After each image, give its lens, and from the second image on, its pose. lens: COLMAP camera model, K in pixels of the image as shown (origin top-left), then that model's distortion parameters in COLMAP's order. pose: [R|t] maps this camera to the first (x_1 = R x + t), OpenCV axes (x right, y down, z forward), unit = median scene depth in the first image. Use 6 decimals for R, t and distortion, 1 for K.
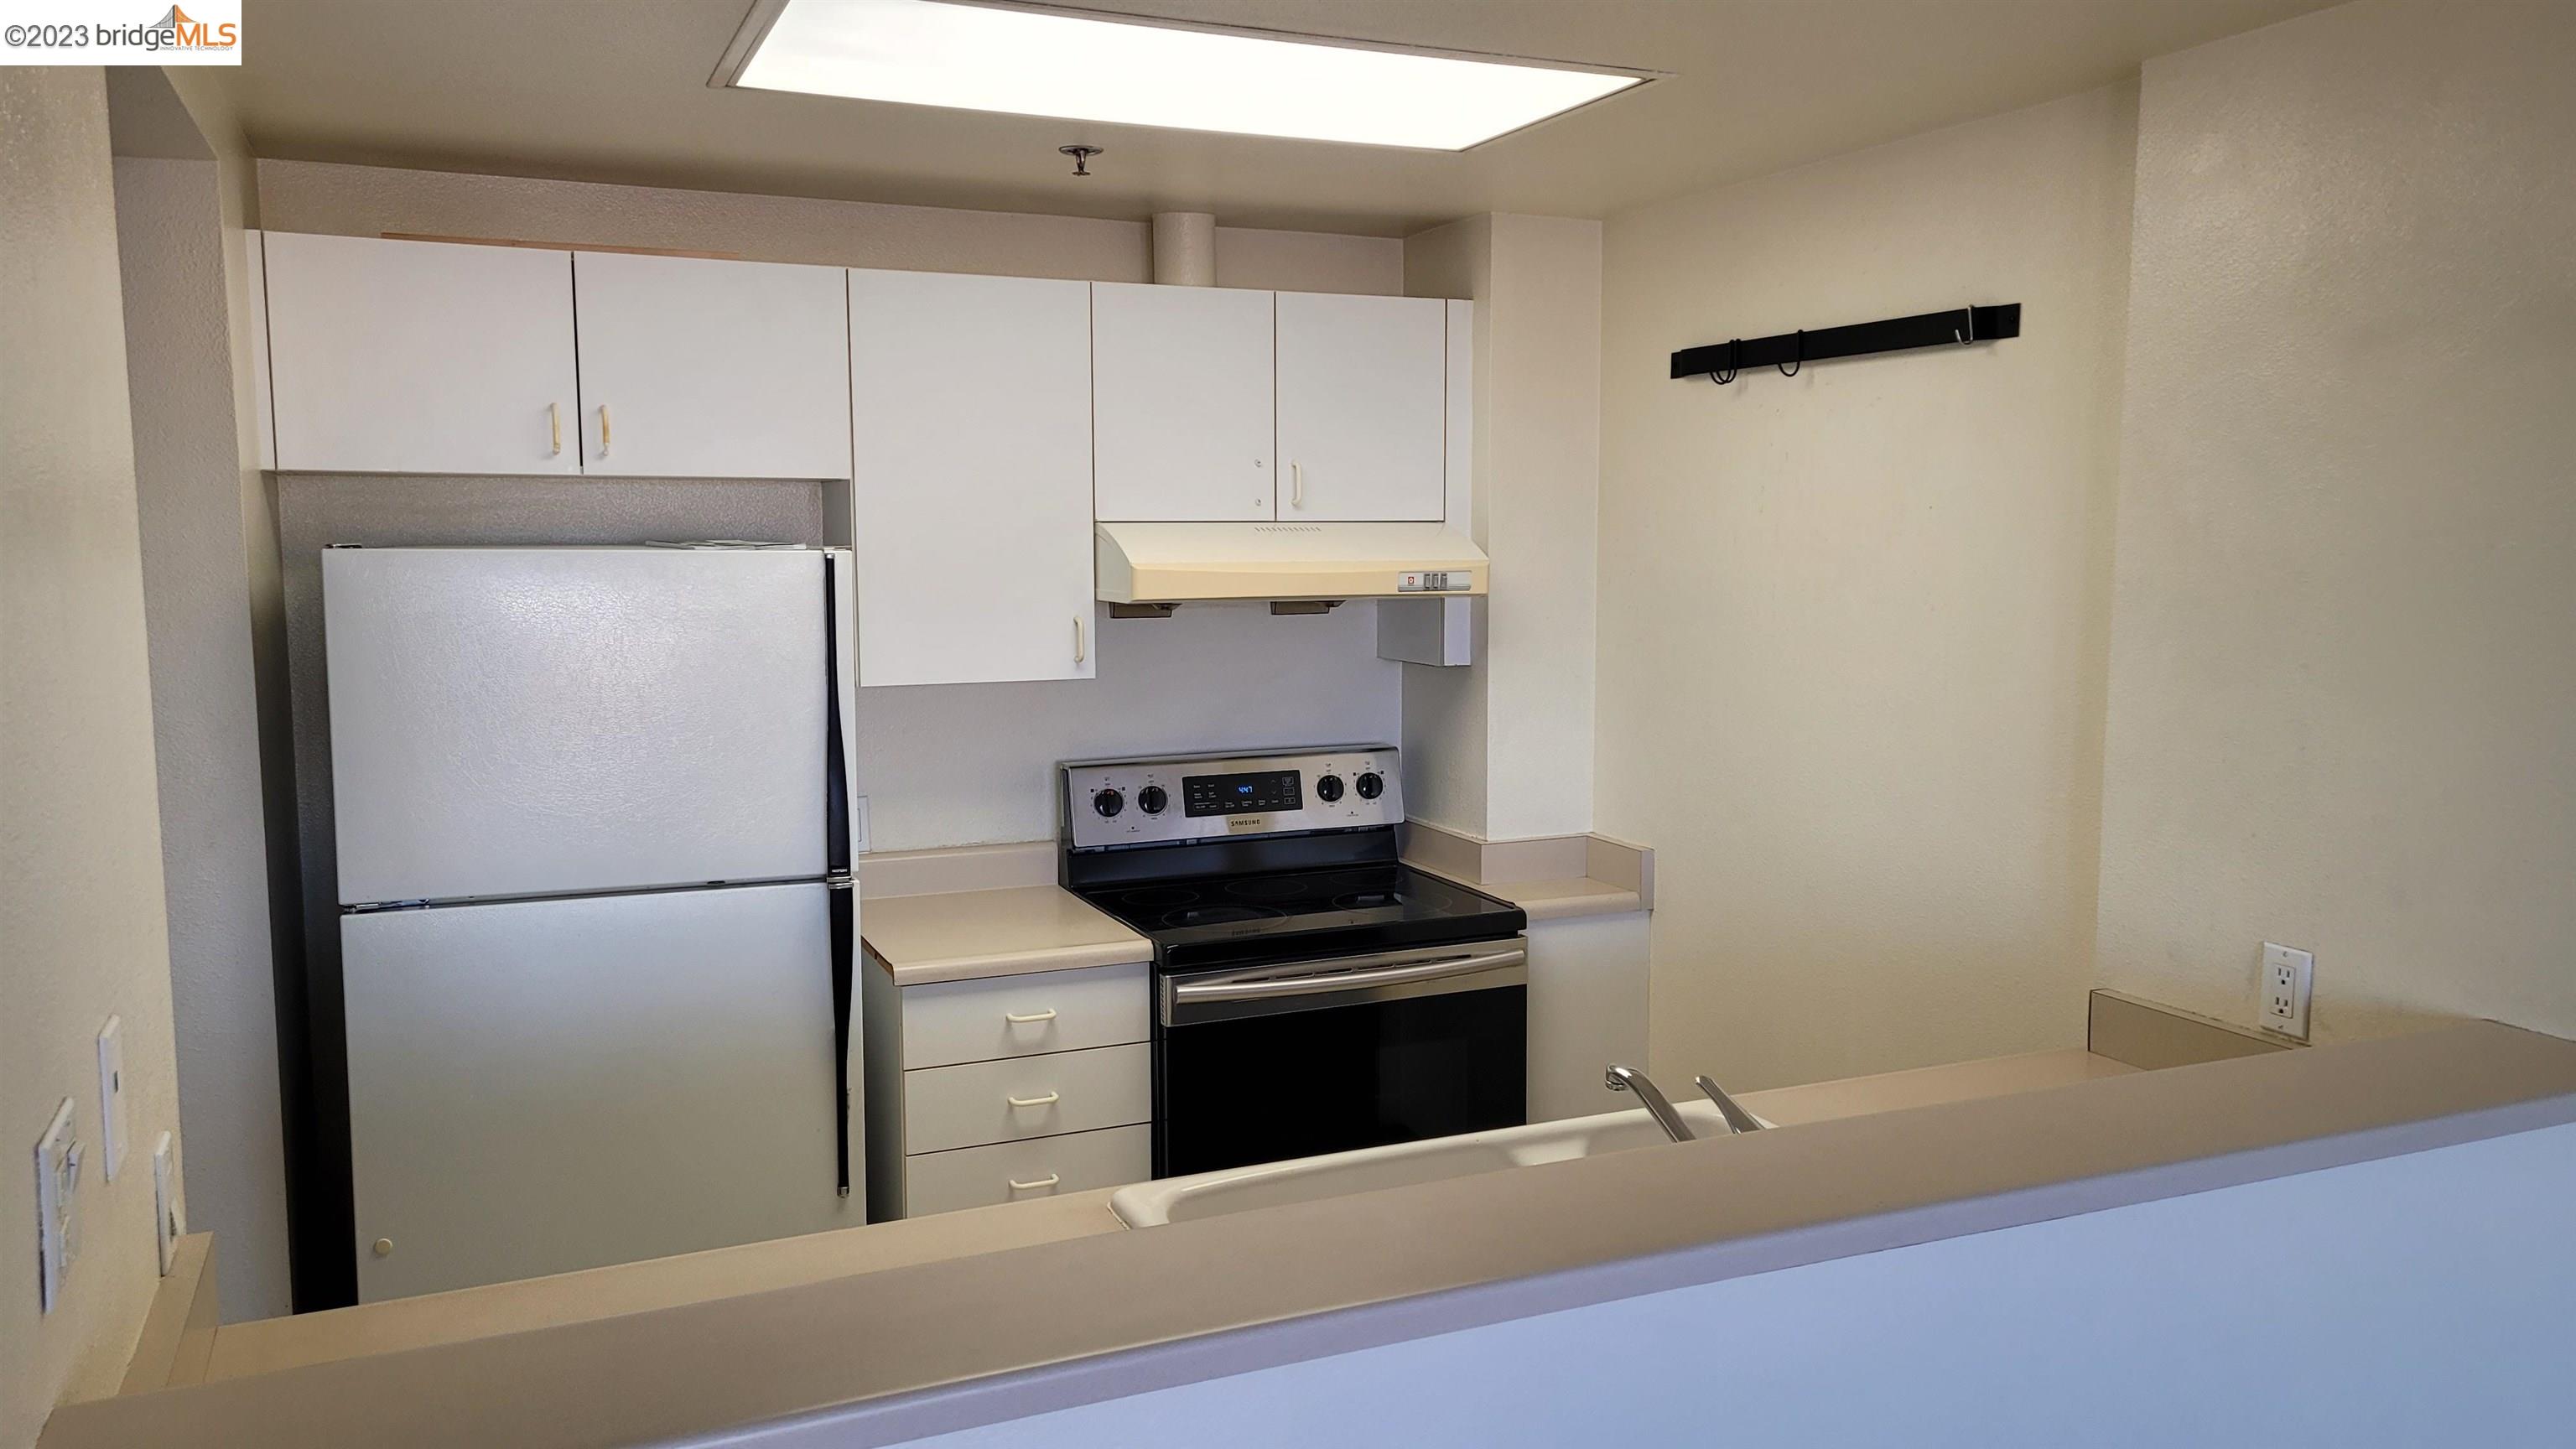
lens RADIAL K [[1935.7, 0, 1301.7], [0, 1935.7, 739.1], [0, 0, 1]] dist [0.060083, -0.022719]
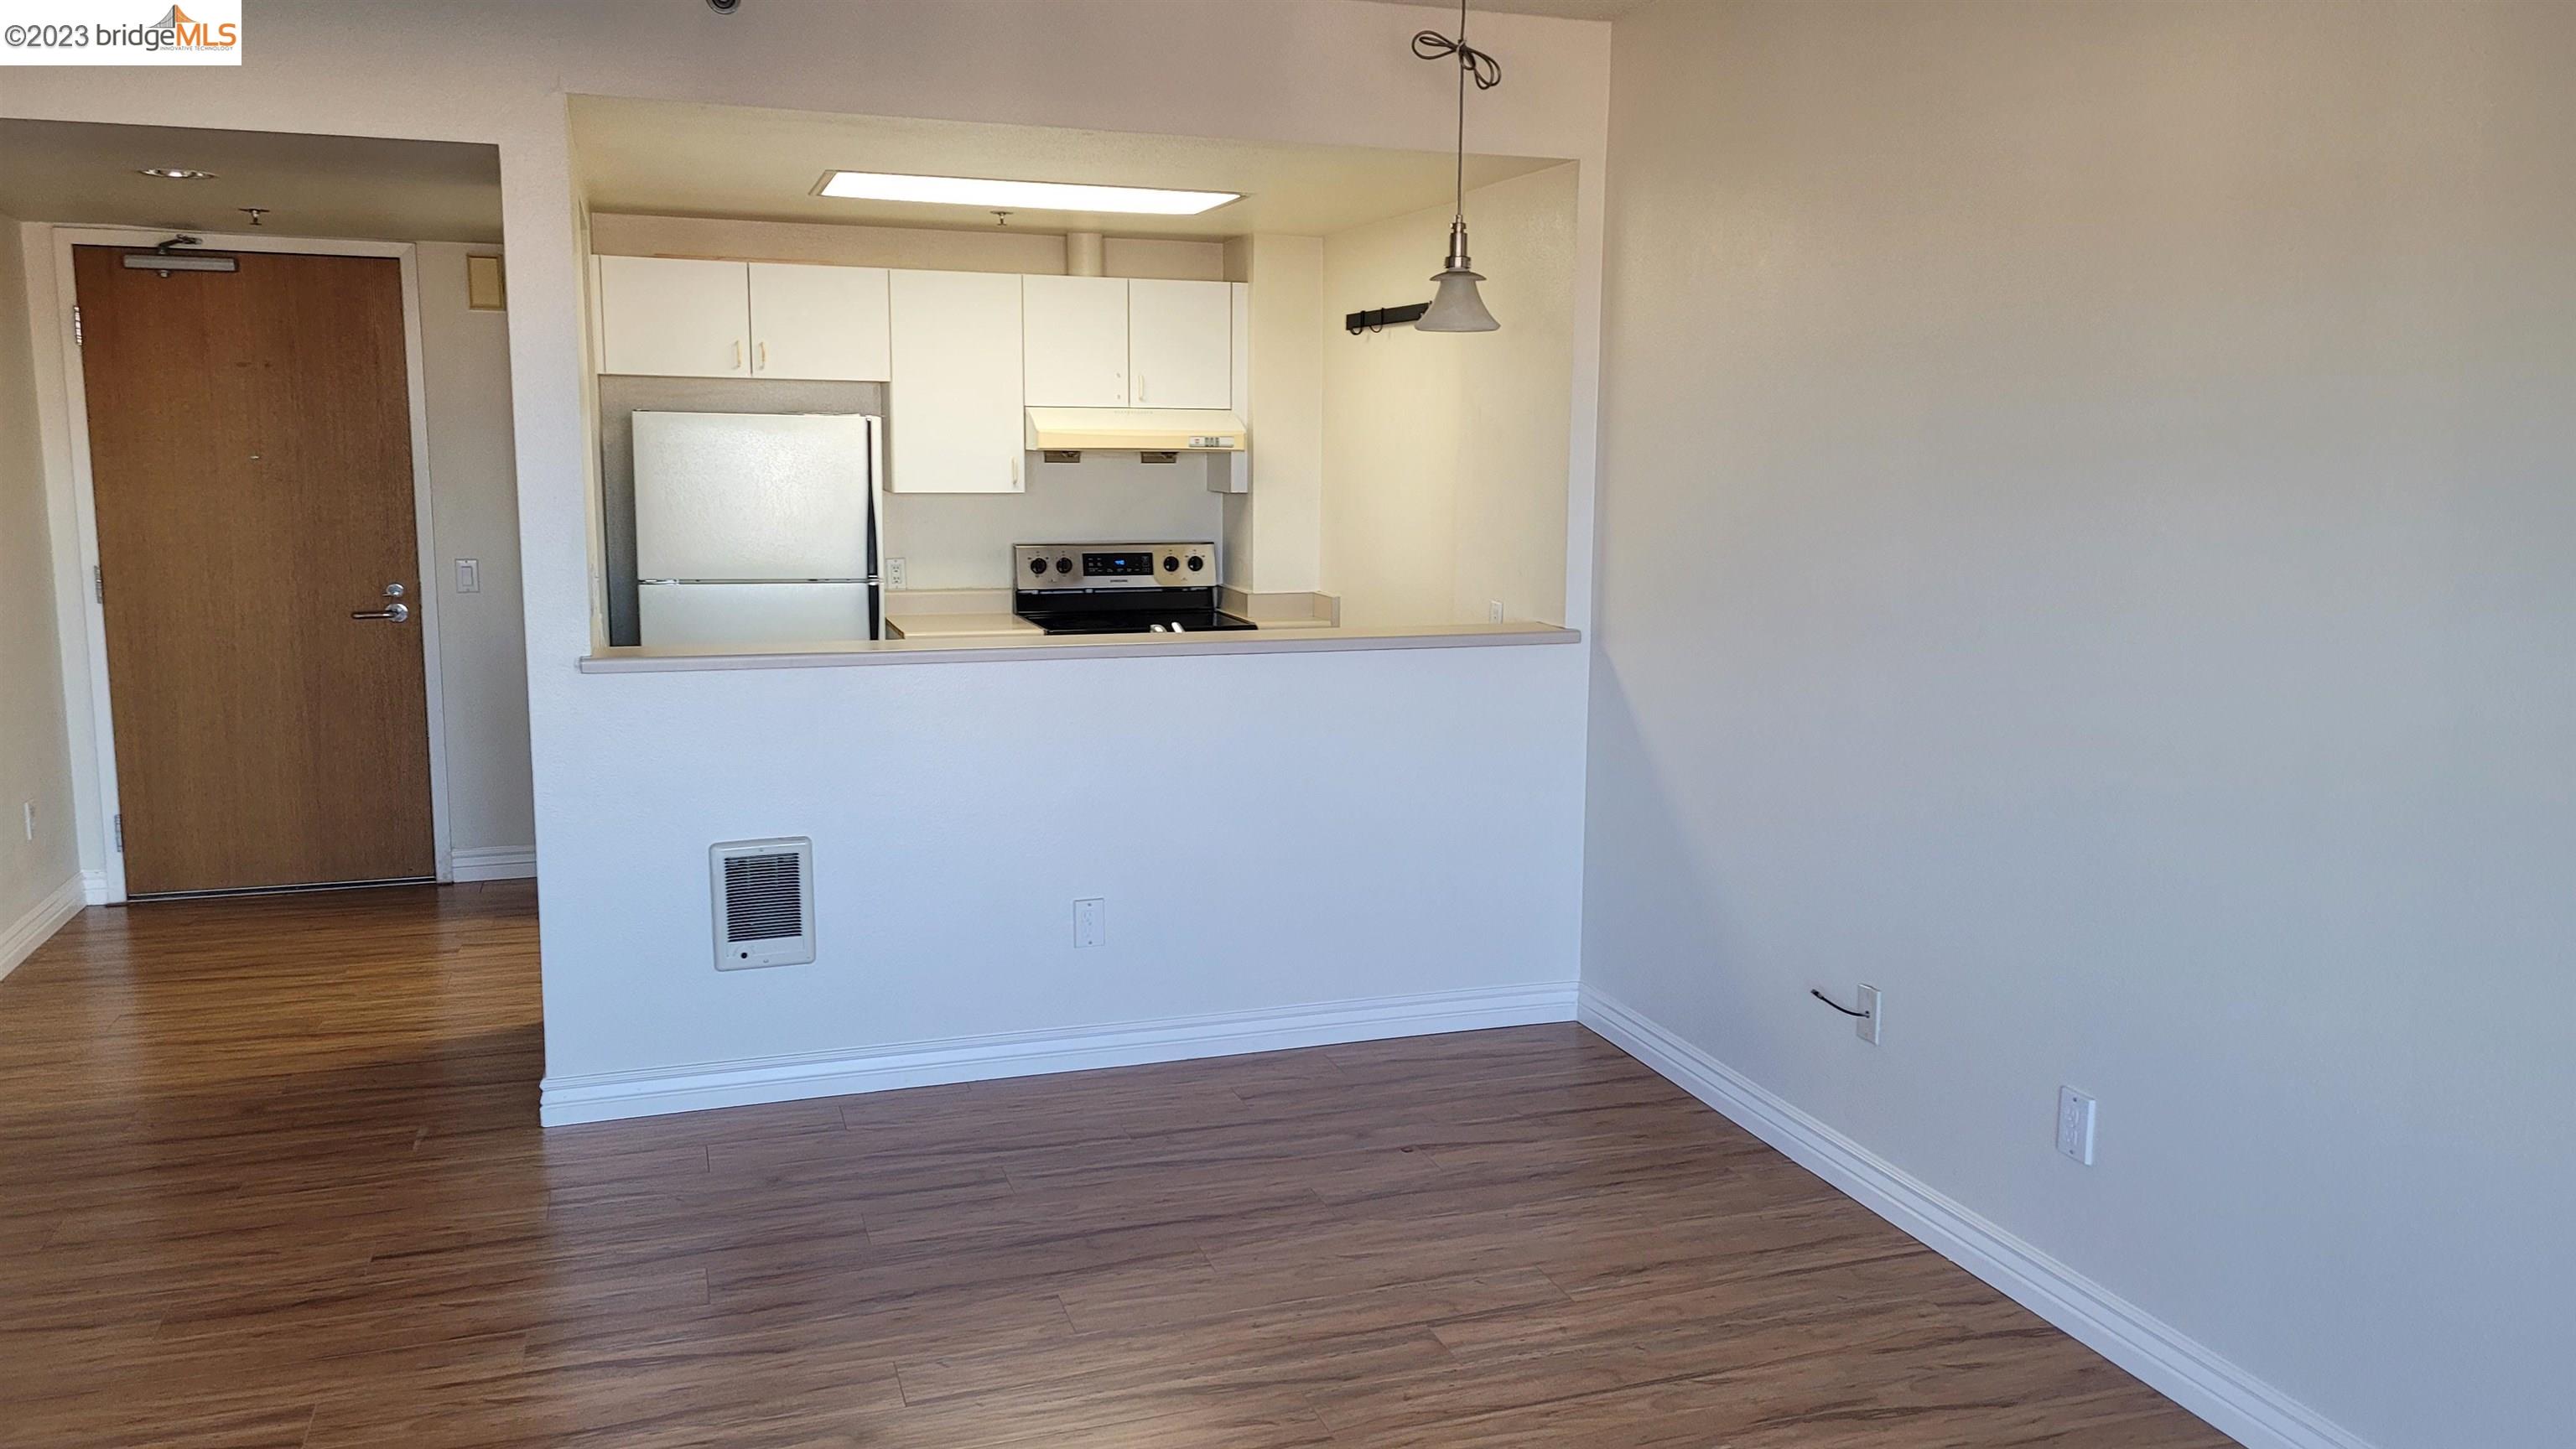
lens RADIAL K [[1935.7, 0, 1312.4], [0, 1935.7, 712.9], [0, 0, 1]] dist [0.060083, -0.022719]
pose [[0.996564, 0.023562, -0.079406, 0.321531], [-0.020979, 0.999228, 0.033206, 0.112425], [0.080127, -0.031426, 0.996289, -0.826464]]
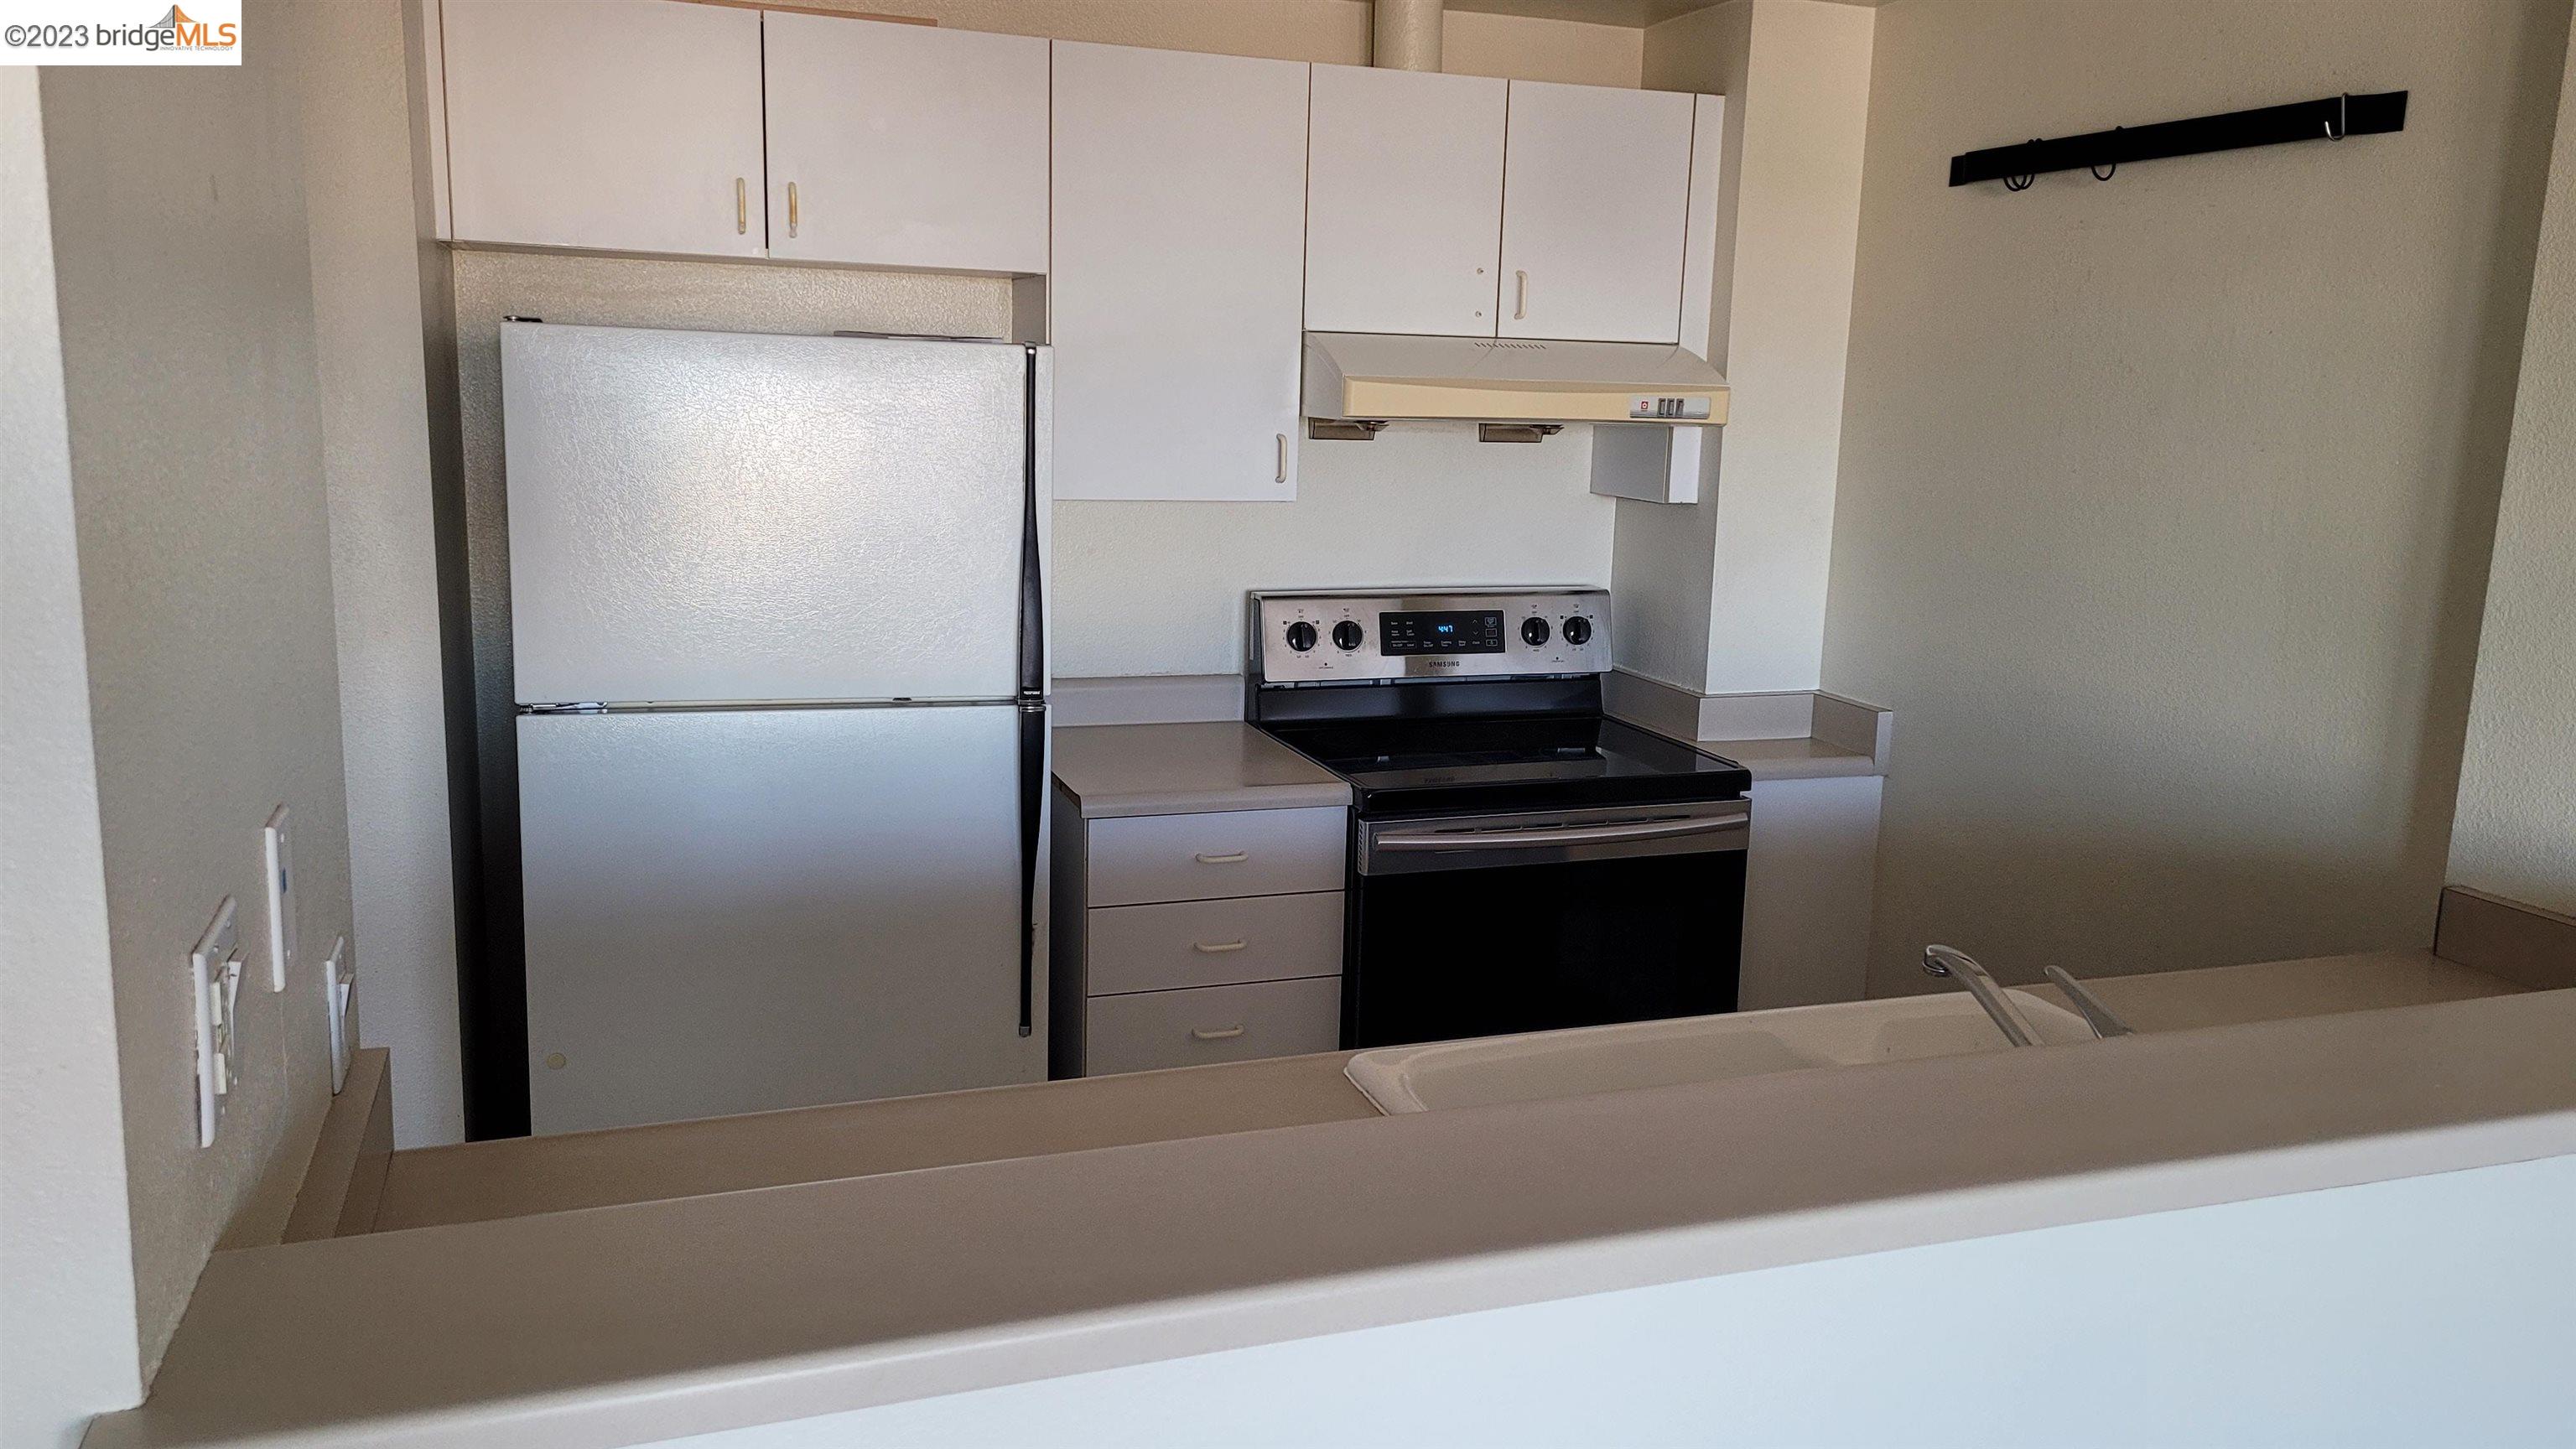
lens RADIAL K [[1935.7, 0, 1302.3], [0, 1935.7, 720.9], [0, 0, 1]] dist [0.060083, -0.022719]
pose [[0.996902, 0.042966, -0.065888, -0.038626], [-0.038444, 0.996915, 0.068434, 0.010191], [0.068625, -0.065689, 0.995478, 0.068149]]
